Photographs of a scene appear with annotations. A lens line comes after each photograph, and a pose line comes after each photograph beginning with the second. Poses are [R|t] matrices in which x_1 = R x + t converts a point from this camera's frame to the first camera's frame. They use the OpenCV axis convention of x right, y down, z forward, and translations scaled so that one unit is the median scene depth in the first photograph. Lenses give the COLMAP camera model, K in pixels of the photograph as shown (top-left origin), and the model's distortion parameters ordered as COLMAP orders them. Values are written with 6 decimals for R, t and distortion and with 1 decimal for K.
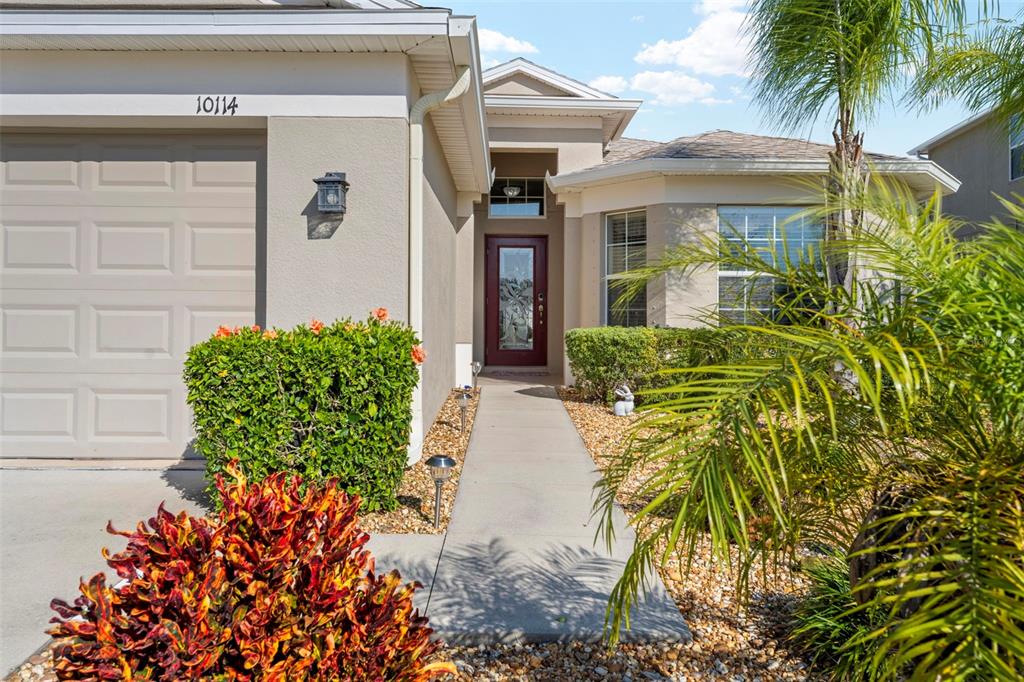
lens RADIAL K [[416.8, 0, 511.5], [0, 416.8, 319.7], [0, 0, 1]] dist [-0.001158, -0.000118]
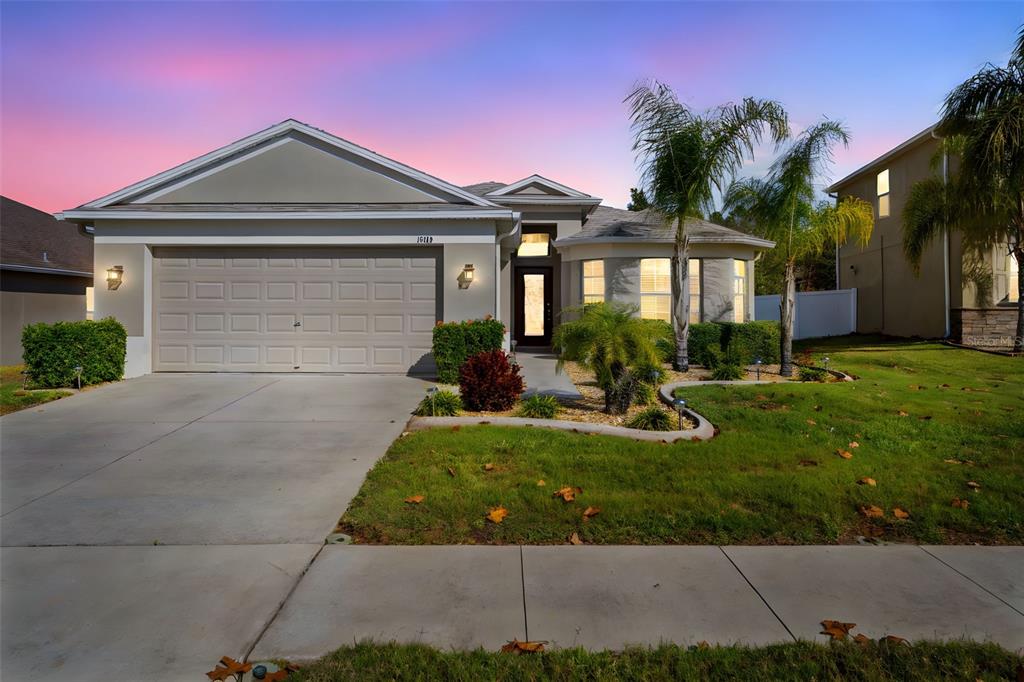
lens RADIAL K [[416.8, 0, 511.5], [0, 416.8, 319.7], [0, 0, 1]] dist [-0.001158, -0.000118]
pose [[0.999475, -0.010737, -0.030554, -0.053715], [0.010655, 0.999939, -0.002823, 0.013900], [0.030583, 0.002496, 0.999529, -1.316938]]
